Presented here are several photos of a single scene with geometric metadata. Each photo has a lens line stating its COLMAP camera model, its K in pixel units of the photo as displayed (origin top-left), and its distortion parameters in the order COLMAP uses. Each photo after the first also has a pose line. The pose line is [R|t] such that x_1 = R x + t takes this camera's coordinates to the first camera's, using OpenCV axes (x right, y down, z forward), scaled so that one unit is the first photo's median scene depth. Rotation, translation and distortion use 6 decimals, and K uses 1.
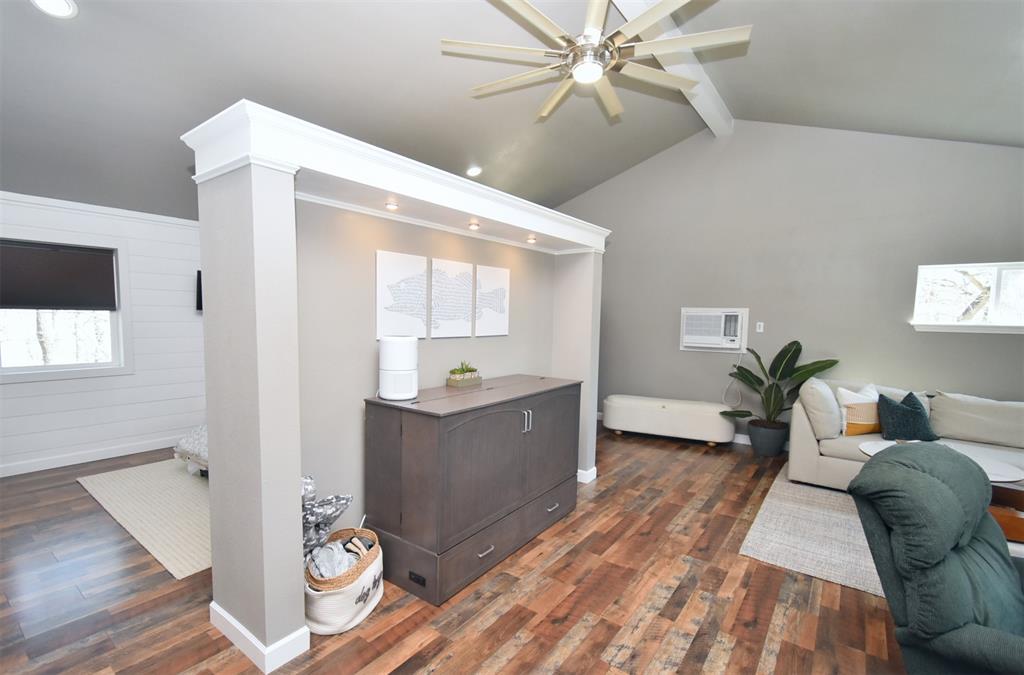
lens RADIAL K [[455.5, 0, 516.6], [0, 455.5, 352.8], [0, 0, 1]] dist [0.014831, -0.001688]
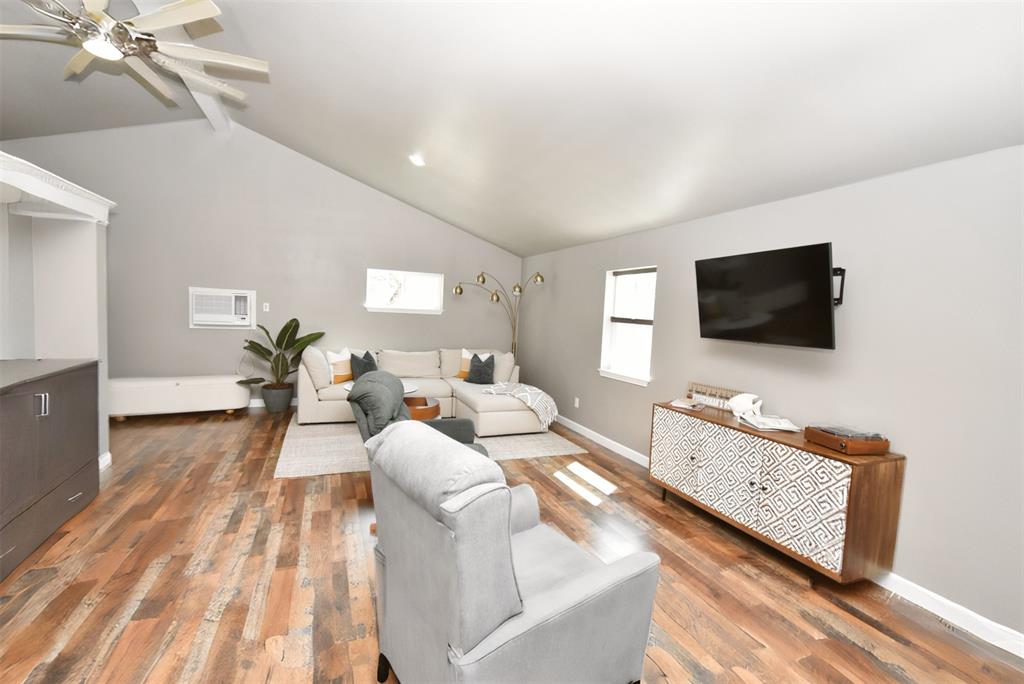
lens RADIAL K [[479.5, 0, 512.2], [0, 479.5, 352.2], [0, 0, 1]] dist [0.002997, 0.003986]
pose [[0.526137, -0.062321, 0.848113, -0.250943], [0.033257, 0.998056, 0.052708, 0.020920], [-0.849749, 0.000474, 0.527187, -0.258709]]
